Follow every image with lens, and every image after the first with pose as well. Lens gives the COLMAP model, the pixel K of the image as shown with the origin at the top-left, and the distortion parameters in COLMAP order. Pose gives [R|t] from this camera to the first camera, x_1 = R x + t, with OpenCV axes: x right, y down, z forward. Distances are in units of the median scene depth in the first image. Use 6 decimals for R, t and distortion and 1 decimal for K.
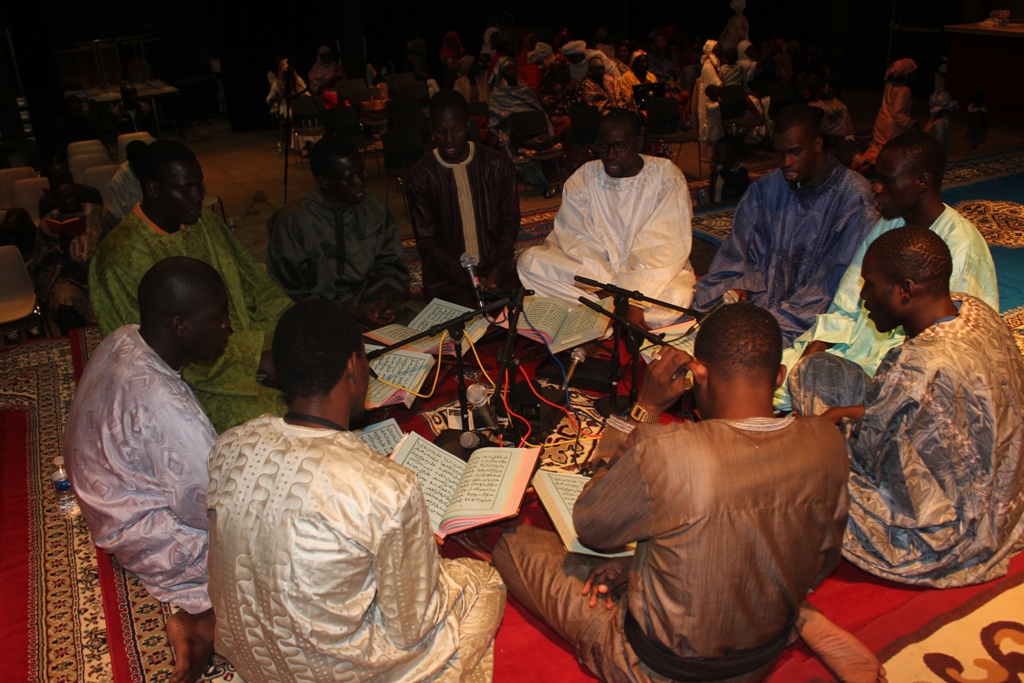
lens RADIAL K [[1025.0, 0, 513.4], [0, 1025.0, 379.3], [0, 0, 1]] dist [-0.156121, 0.217072]
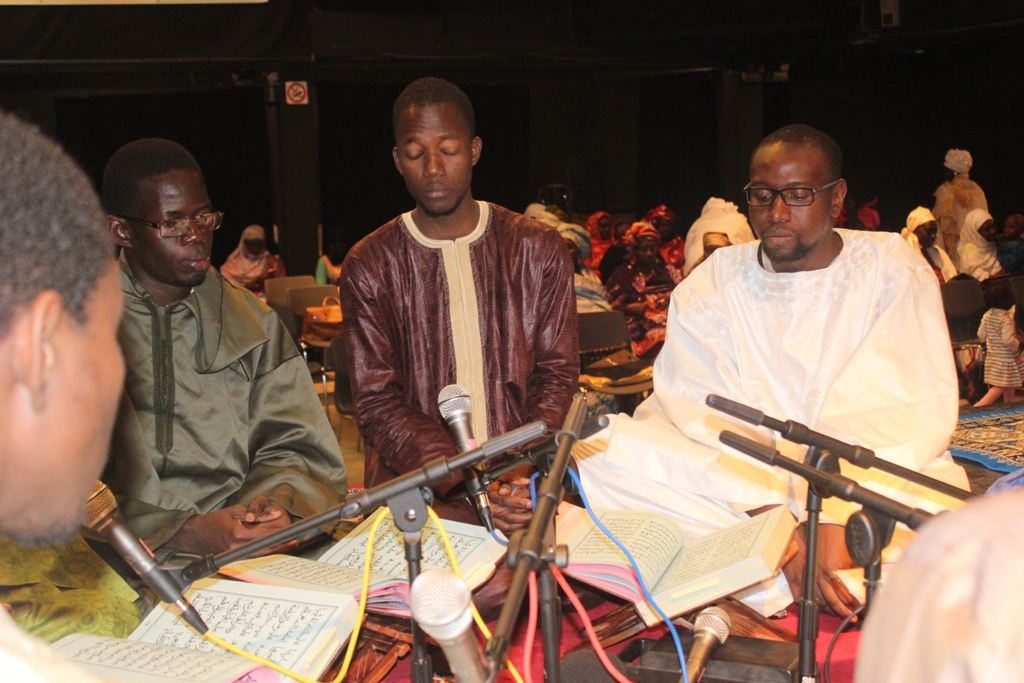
lens RADIAL K [[1592.8, 0, 511.6], [0, 1592.8, 343.9], [0, 0, 1]] dist [-0.000988, 0.015989]
pose [[0.999145, 0.013534, -0.039055, 0.006156], [-0.025392, 0.946541, -0.321584, 0.084101], [0.032615, 0.322301, 0.946075, 0.374339]]
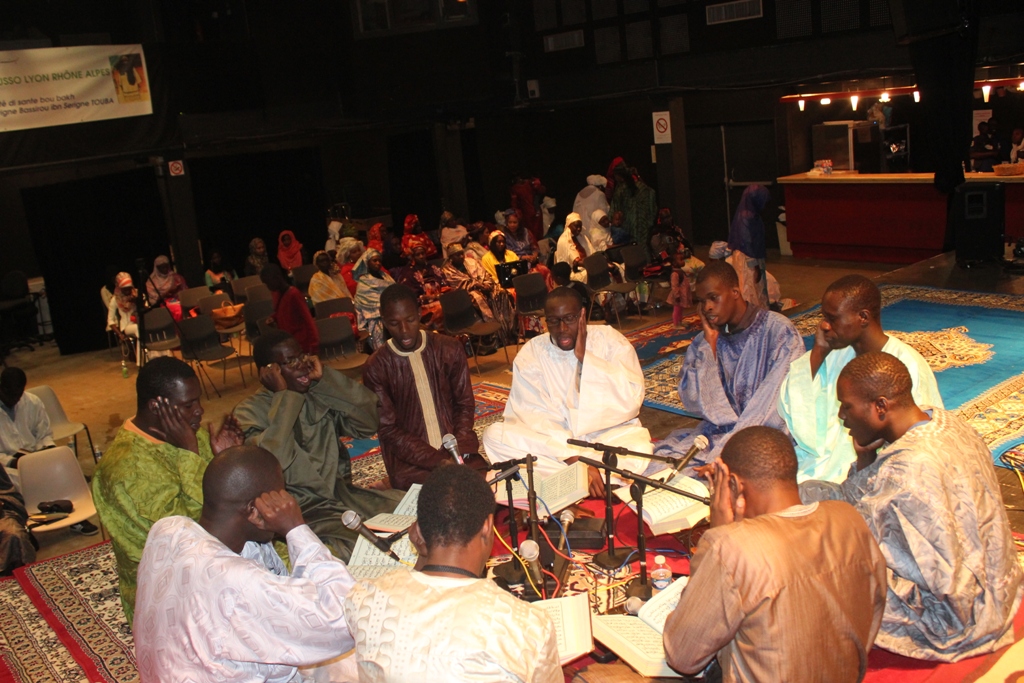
lens RADIAL K [[1170.0, 0, 508.9], [0, 1170.0, 337.5], [0, 0, 1]] dist [-0.111449, 0.421366]
pose [[0.976354, -0.105949, 0.188435, -0.215031], [0.145269, 0.967076, -0.208951, 0.042868], [-0.160093, 0.231384, 0.959600, -0.193182]]
